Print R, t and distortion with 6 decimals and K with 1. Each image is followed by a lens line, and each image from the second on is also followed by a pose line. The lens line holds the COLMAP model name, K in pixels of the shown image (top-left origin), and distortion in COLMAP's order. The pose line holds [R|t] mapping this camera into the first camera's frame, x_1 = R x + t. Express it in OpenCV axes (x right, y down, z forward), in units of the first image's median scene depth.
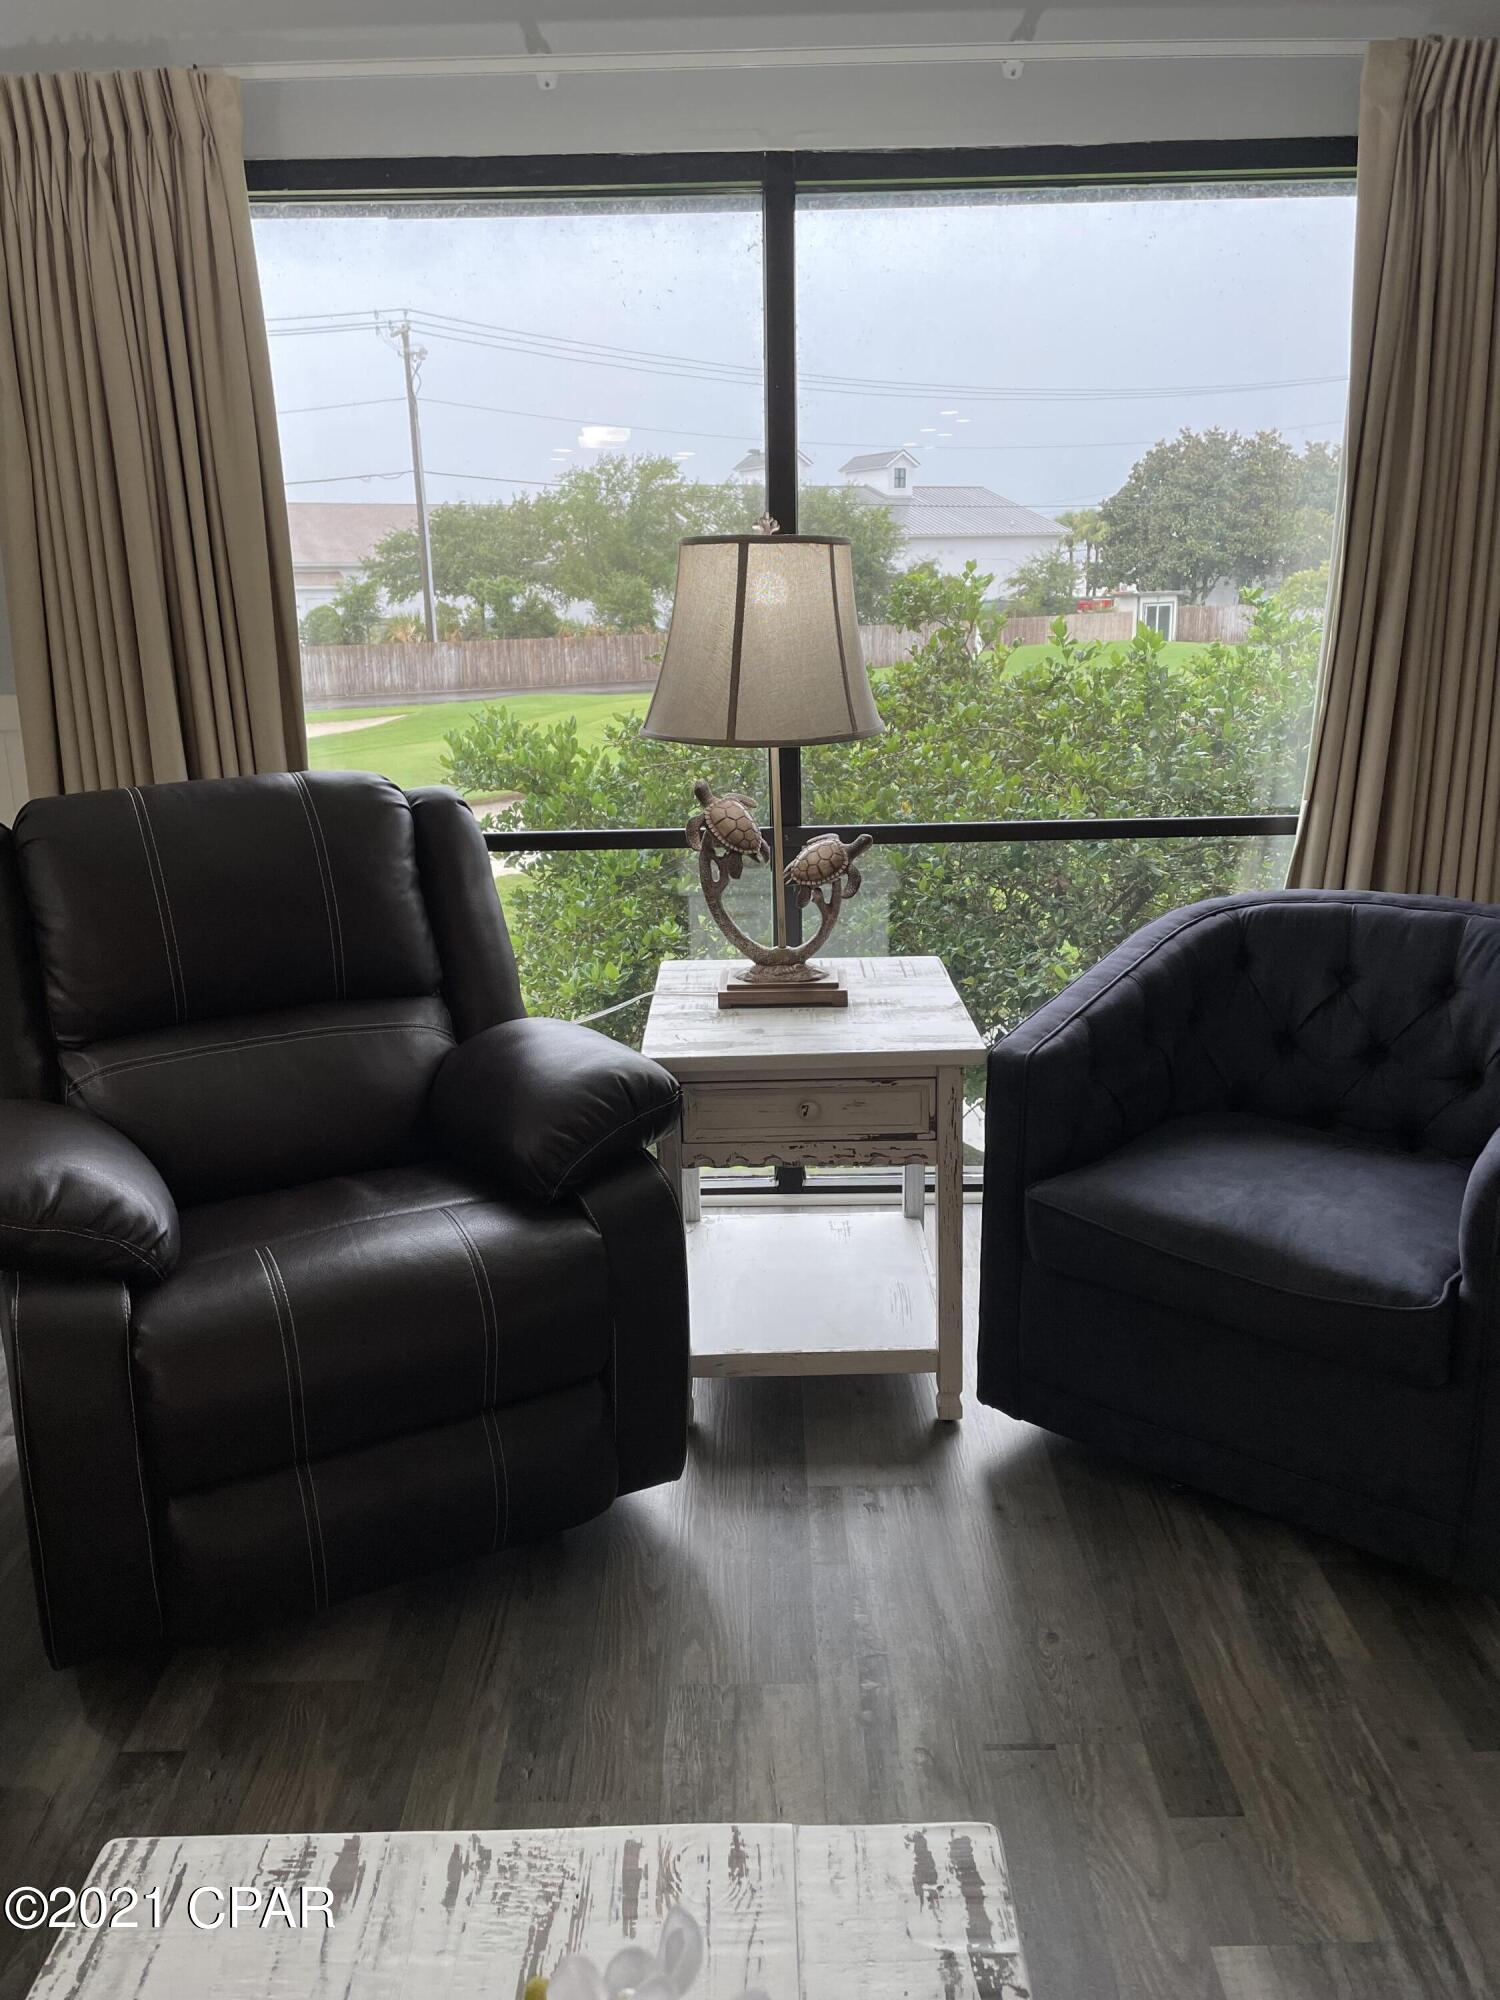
lens RADIAL K [[1510.2, 0, 760.9], [0, 1510.2, 995.9], [0, 0, 1]] dist [0.089664, -0.113125]
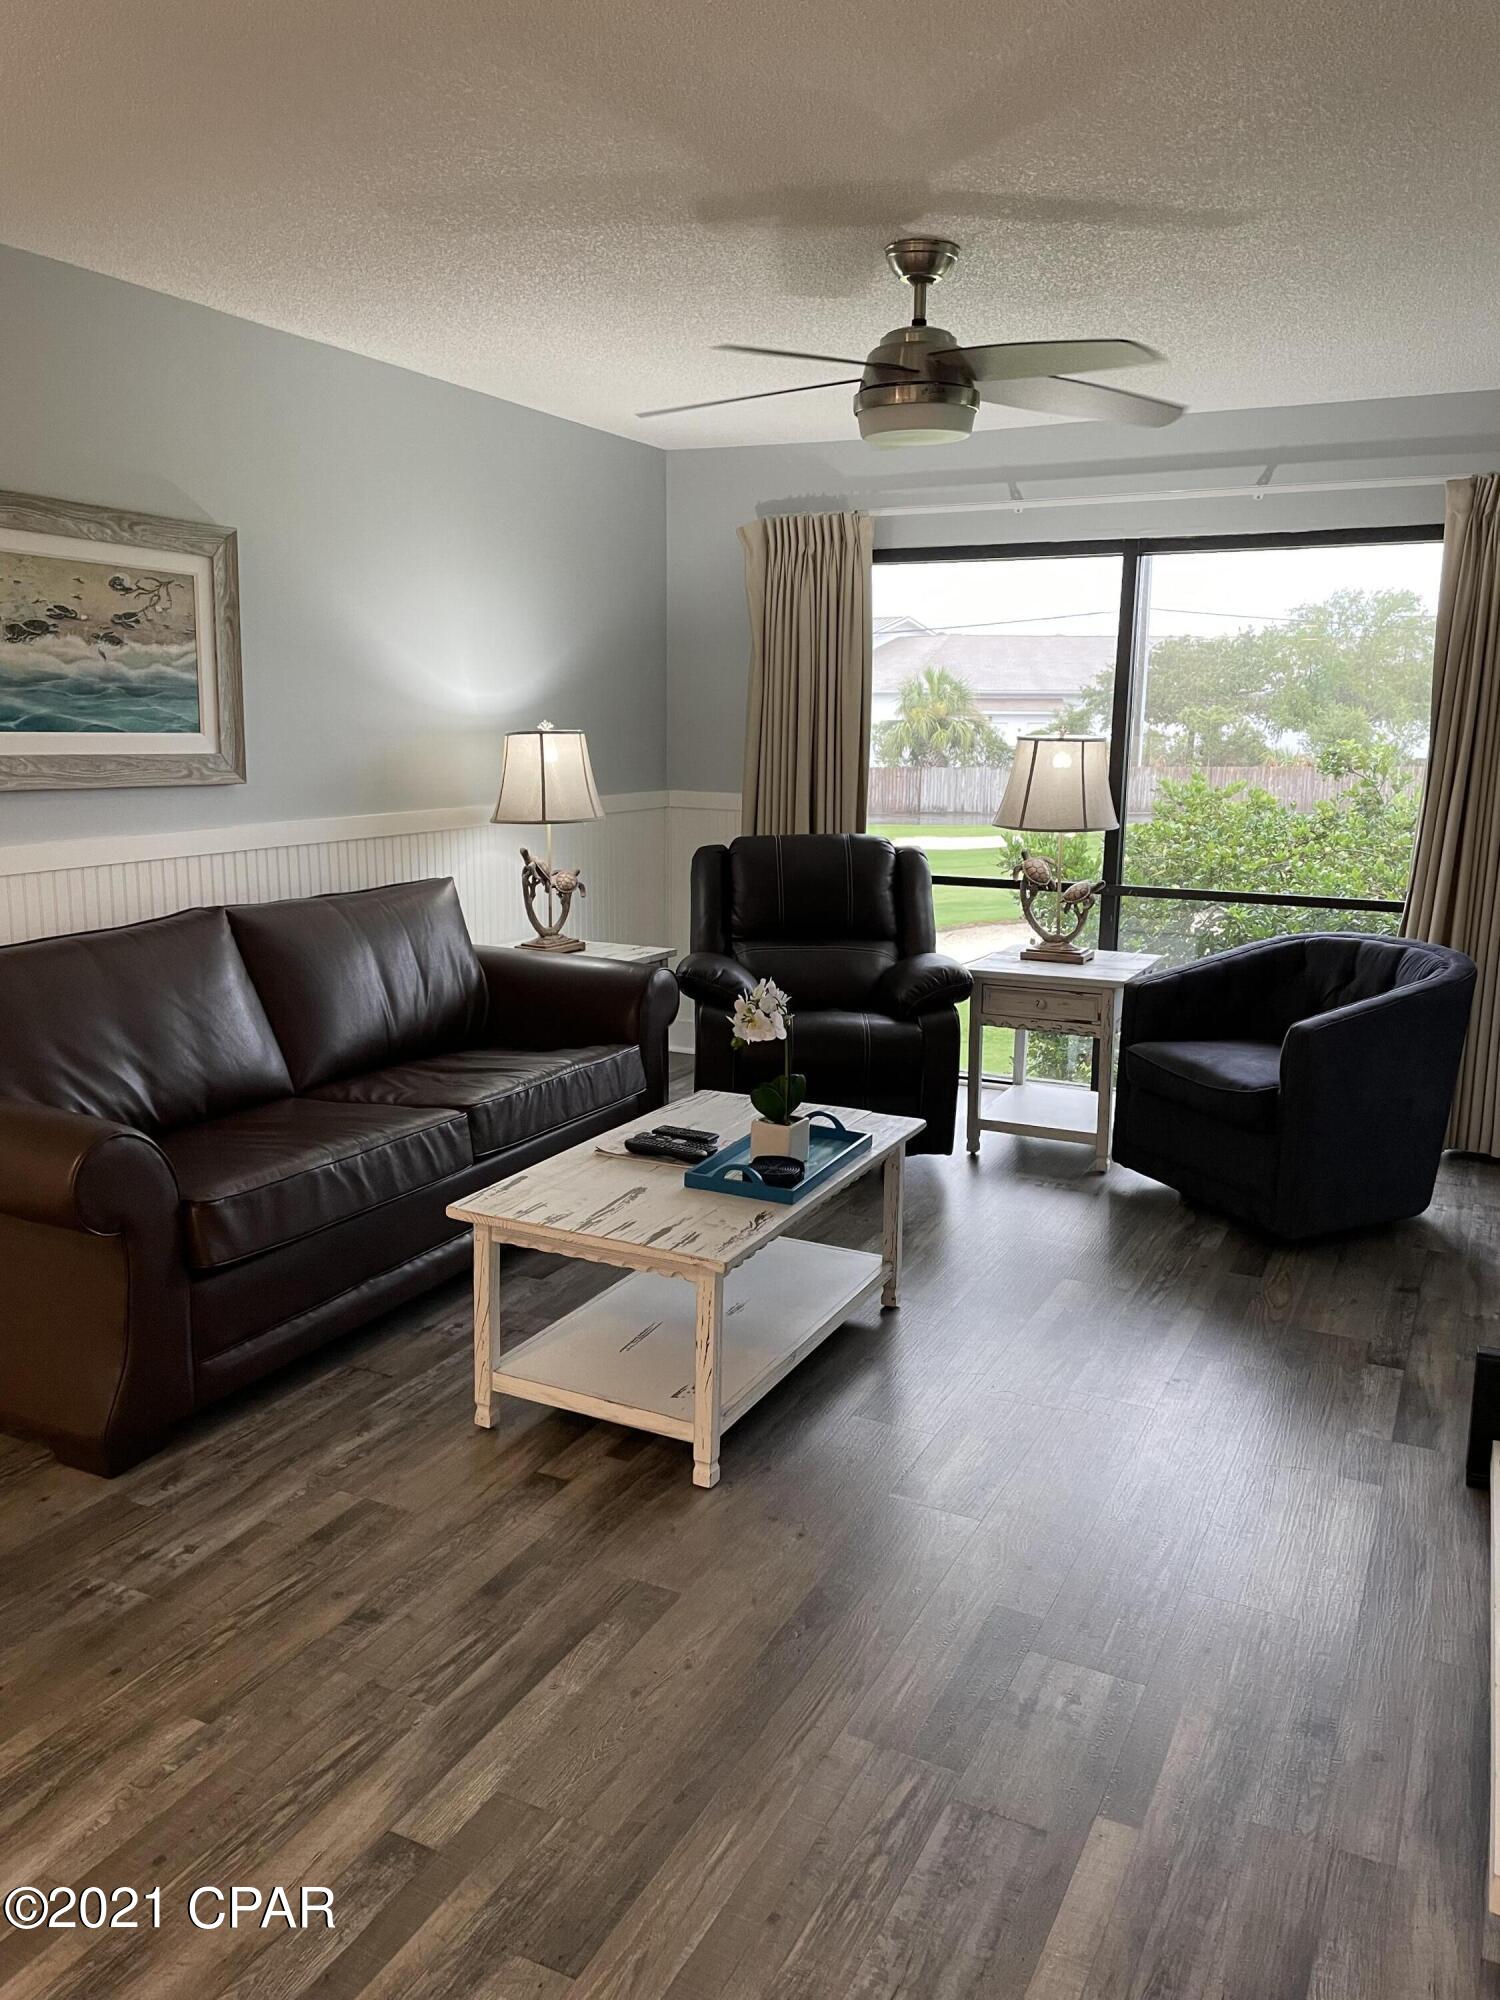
lens RADIAL K [[1510.2, 0, 755.5], [0, 1510.2, 984.3], [0, 0, 1]] dist [0.089664, -0.113125]
pose [[0.894581, 0.109540, -0.433274, 0.534269], [-0.145697, 0.988012, -0.051033, 0.195454], [0.422490, 0.108780, 0.899816, -0.967494]]
